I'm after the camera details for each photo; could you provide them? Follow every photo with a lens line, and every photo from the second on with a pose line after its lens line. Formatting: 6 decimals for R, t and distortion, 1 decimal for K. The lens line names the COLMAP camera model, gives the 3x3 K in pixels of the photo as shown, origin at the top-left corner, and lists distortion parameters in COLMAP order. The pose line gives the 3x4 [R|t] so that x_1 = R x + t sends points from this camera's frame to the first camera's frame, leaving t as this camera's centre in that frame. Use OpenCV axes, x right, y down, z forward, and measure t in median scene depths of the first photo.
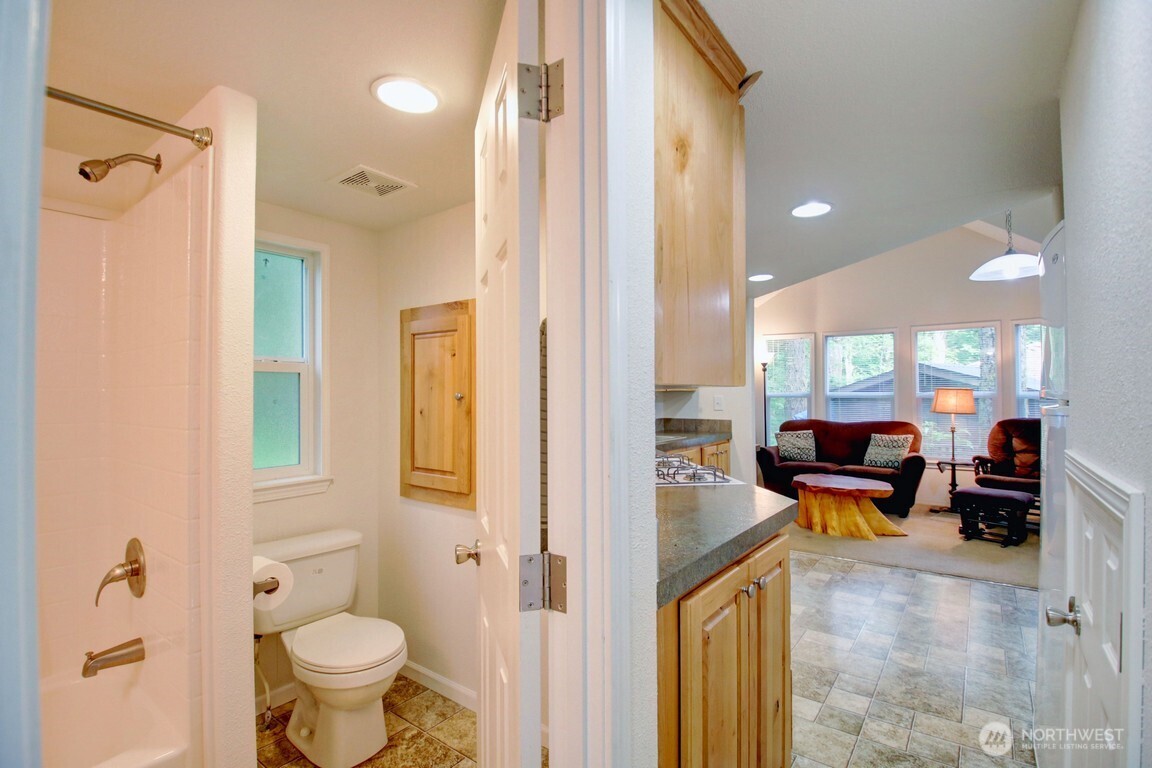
lens RADIAL K [[537.0, 0, 576.0], [0, 537.0, 384.0], [0, 0, 1]] dist [0.023439, -0.035219]
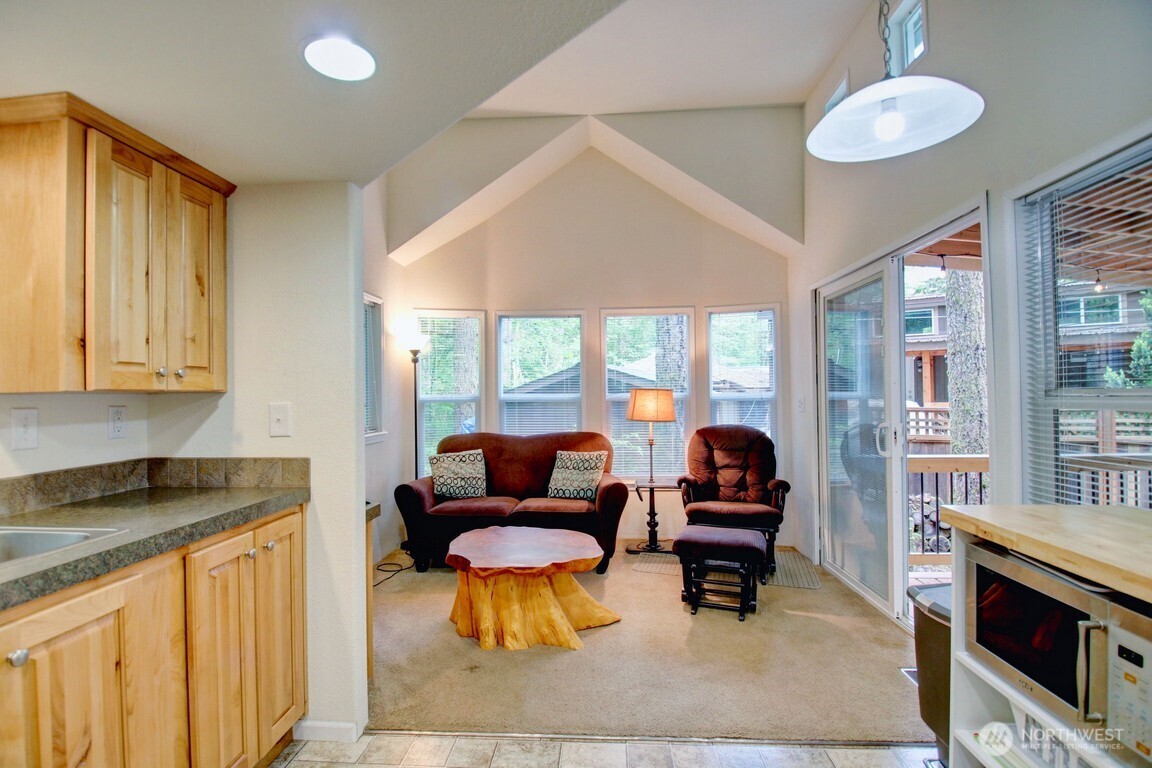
lens RADIAL K [[537.0, 0, 576.0], [0, 537.0, 384.0], [0, 0, 1]] dist [0.023439, -0.035219]
pose [[0.833853, 0.006035, 0.551953, 0.184625], [-0.002664, 0.999973, -0.006908, 0.007223], [-0.551979, 0.004290, 0.833847, 0.416931]]
